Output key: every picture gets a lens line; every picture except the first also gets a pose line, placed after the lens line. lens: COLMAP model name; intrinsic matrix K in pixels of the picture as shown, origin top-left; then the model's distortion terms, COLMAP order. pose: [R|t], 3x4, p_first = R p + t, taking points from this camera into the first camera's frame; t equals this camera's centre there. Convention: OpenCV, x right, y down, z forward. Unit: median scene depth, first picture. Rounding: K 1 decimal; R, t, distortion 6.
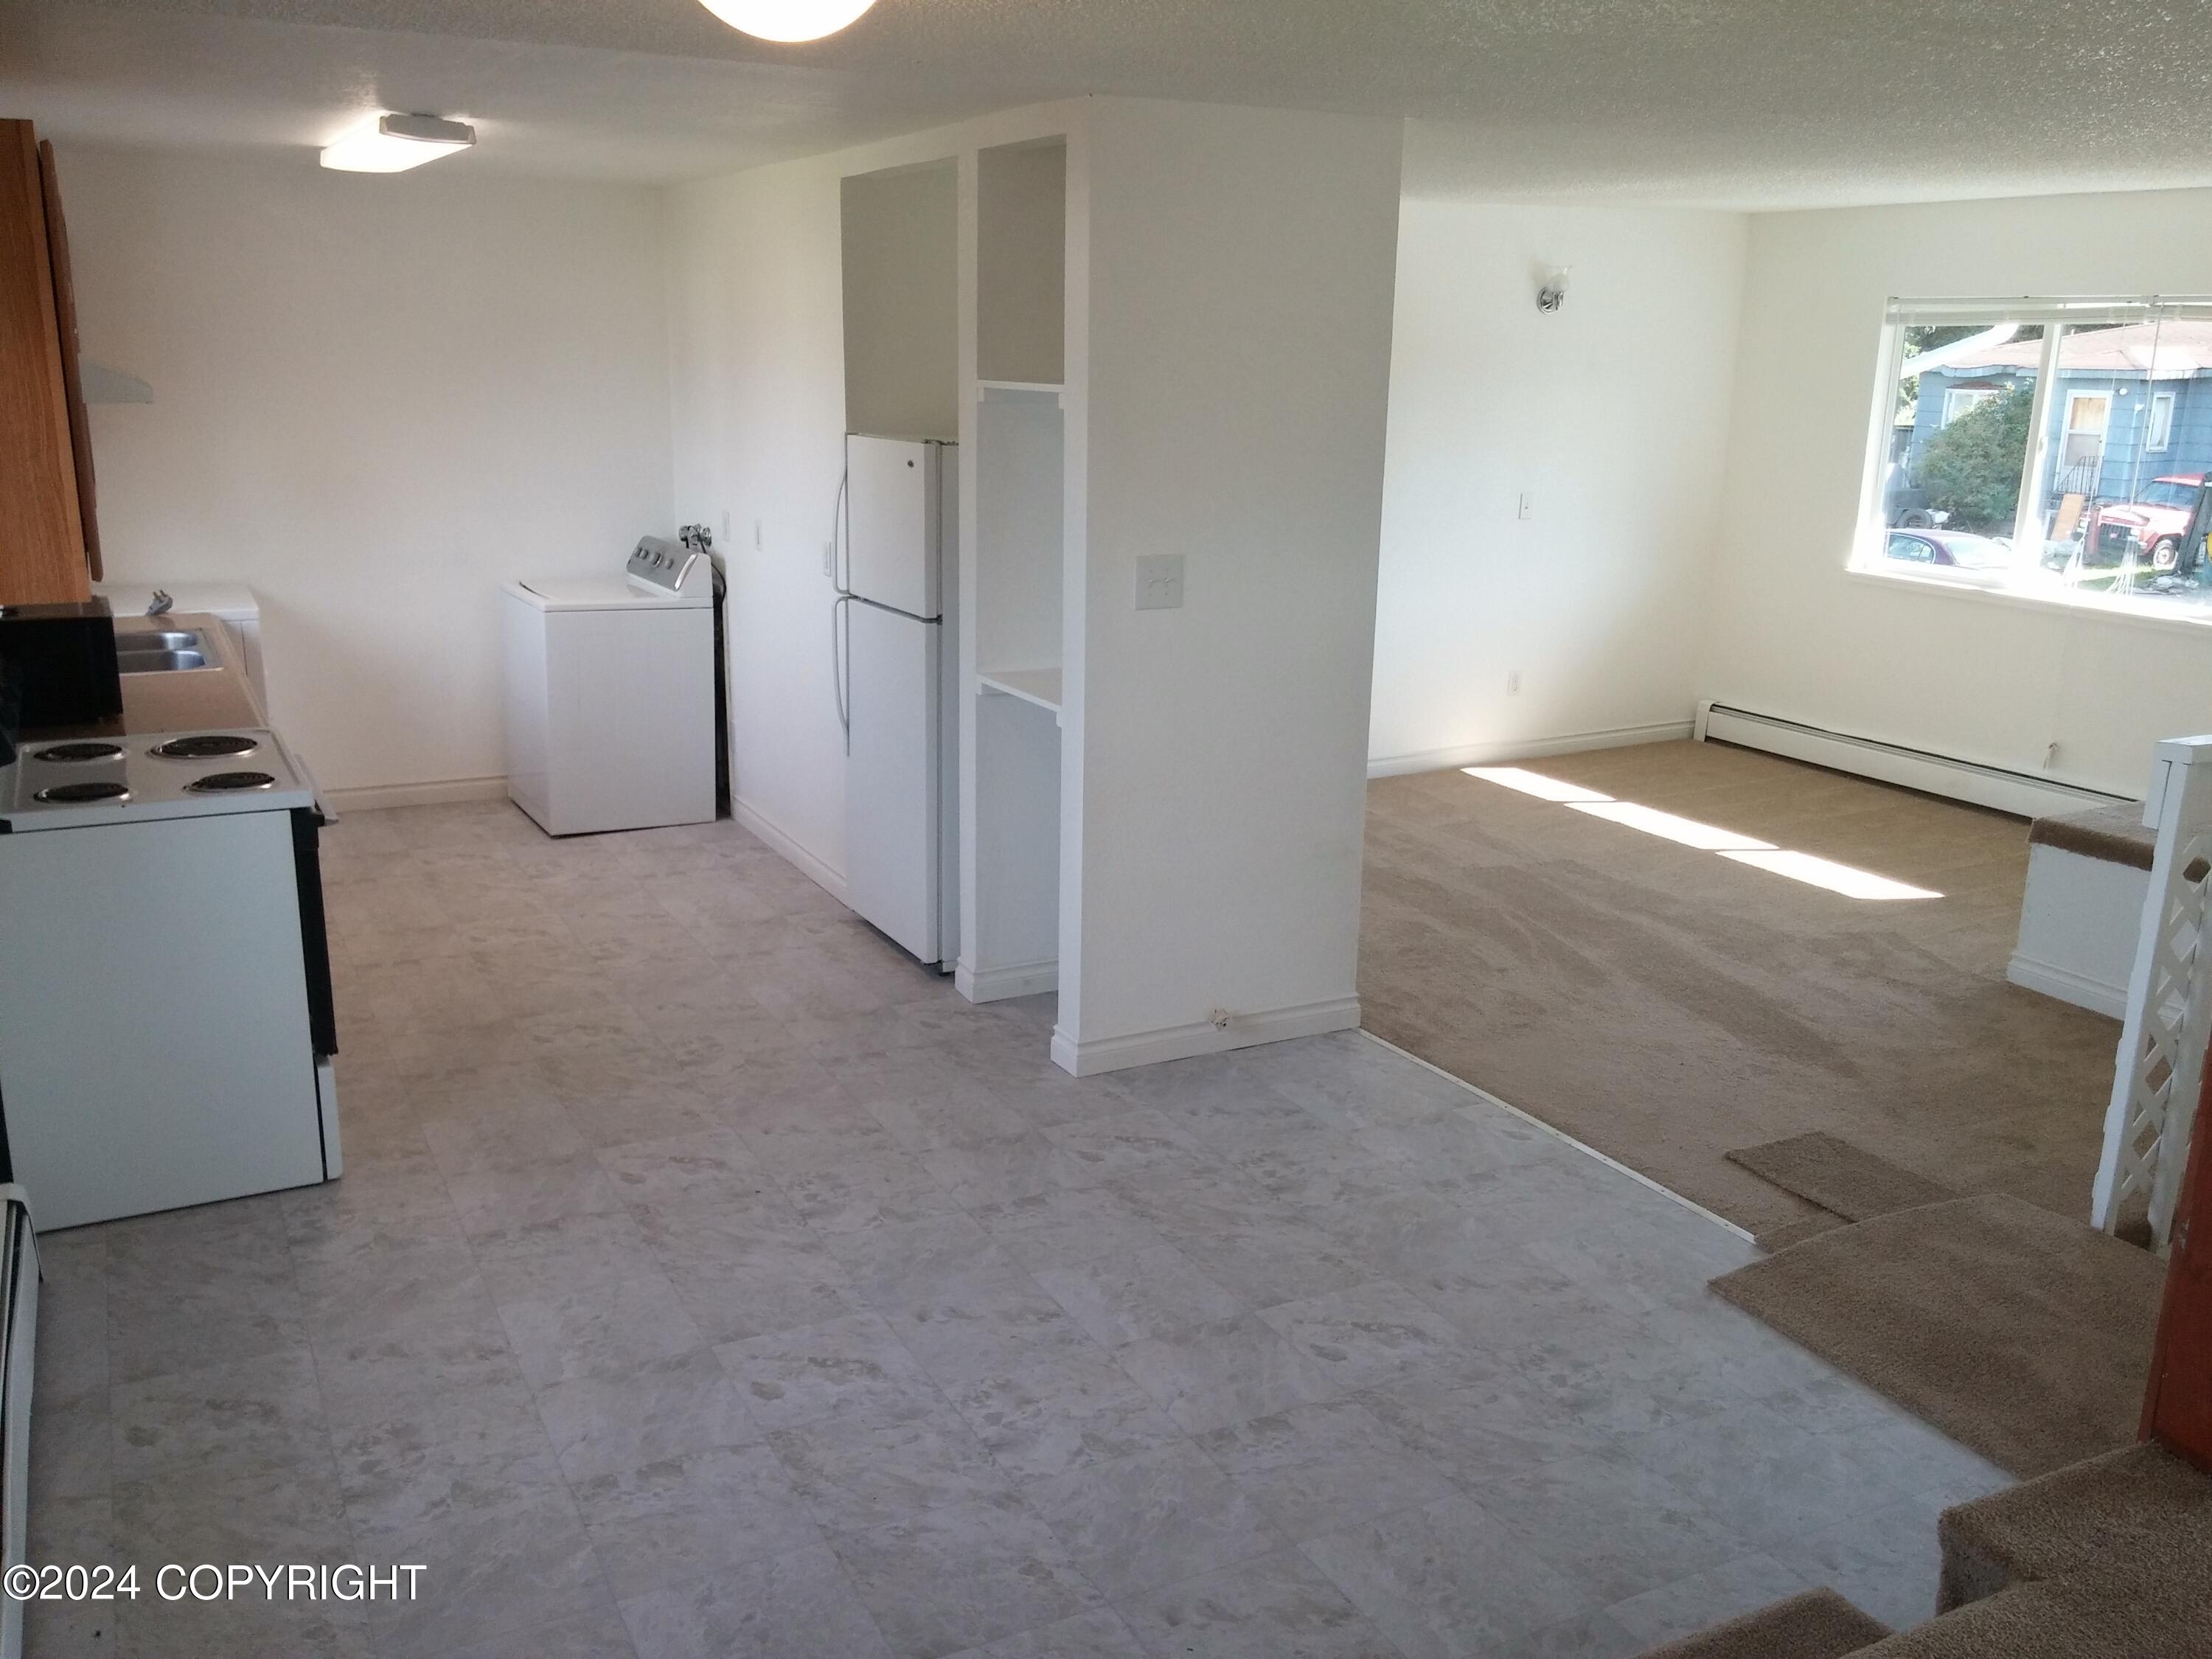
lens RADIAL K [[1863.6, 0, 1106.0], [0, 1863.6, 829.5], [0, 0, 1]] dist [0.086412, -0.106817]
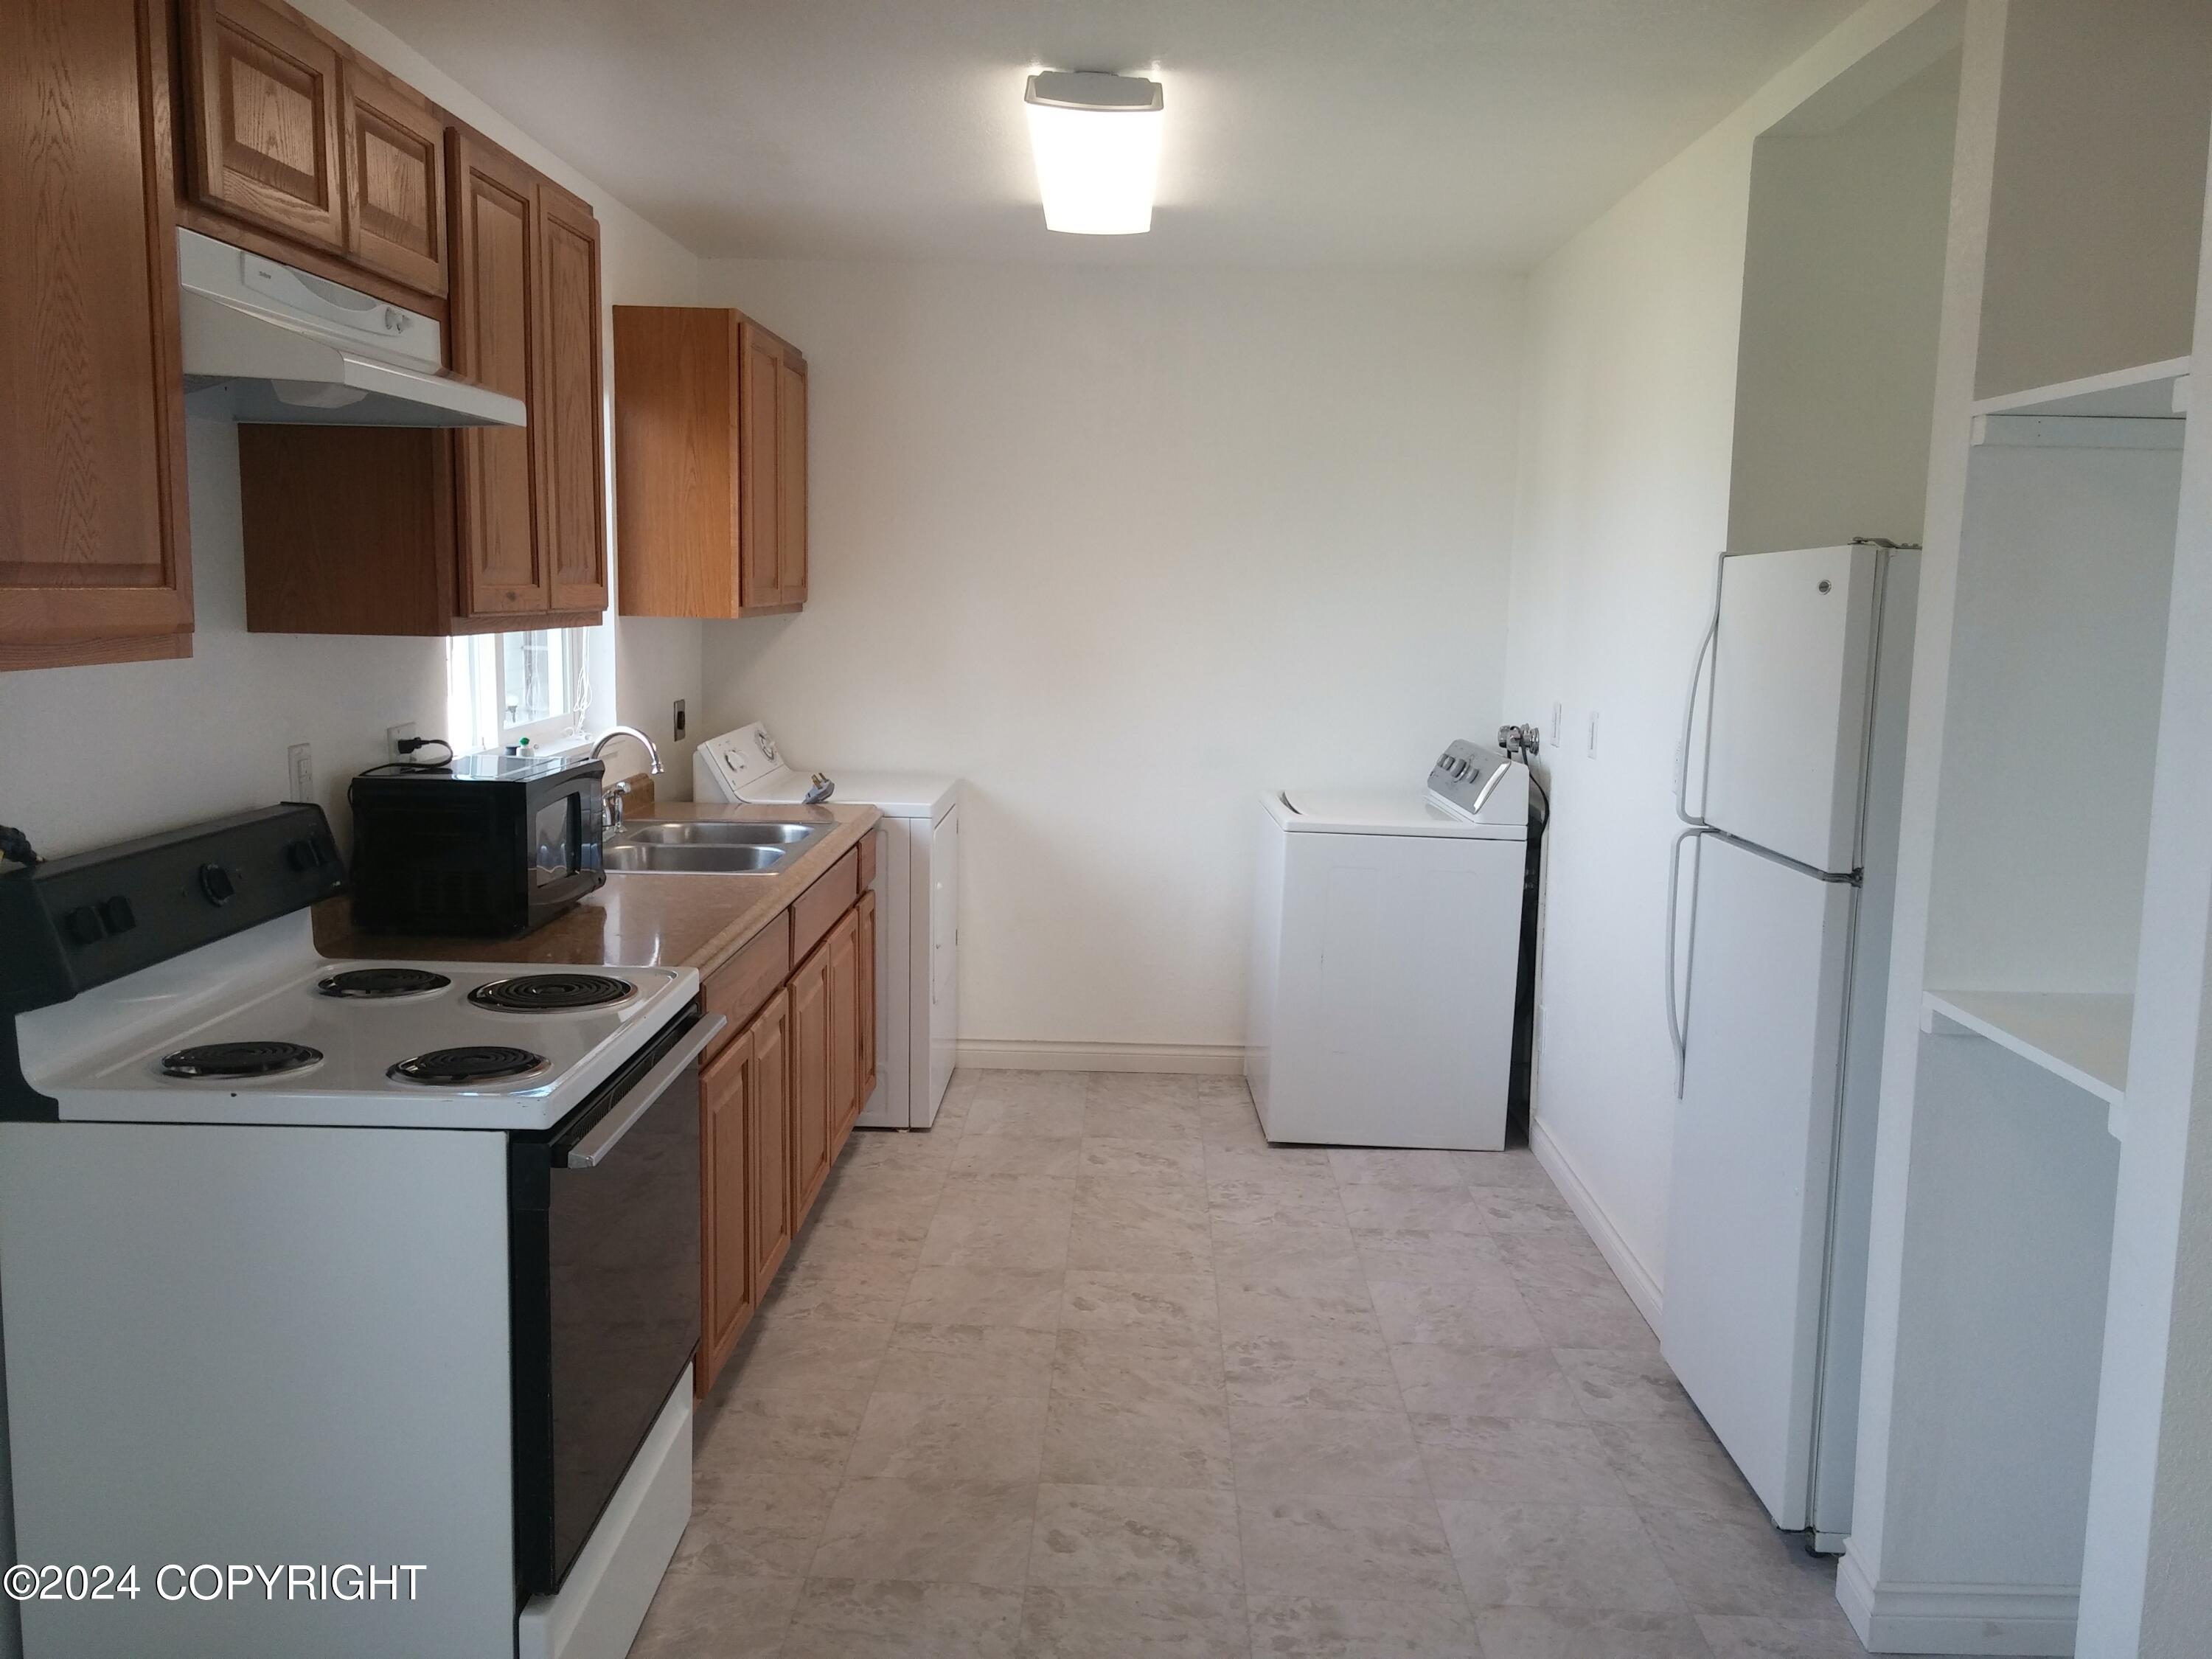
lens RADIAL K [[1863.6, 0, 1106.0], [0, 1863.6, 829.5], [0, 0, 1]] dist [0.086412, -0.106817]
pose [[0.875271, 0.061852, -0.479662, -0.017926], [-0.124325, 0.987234, -0.099562, -0.040357], [0.467380, 0.146778, 0.871787, 0.378271]]
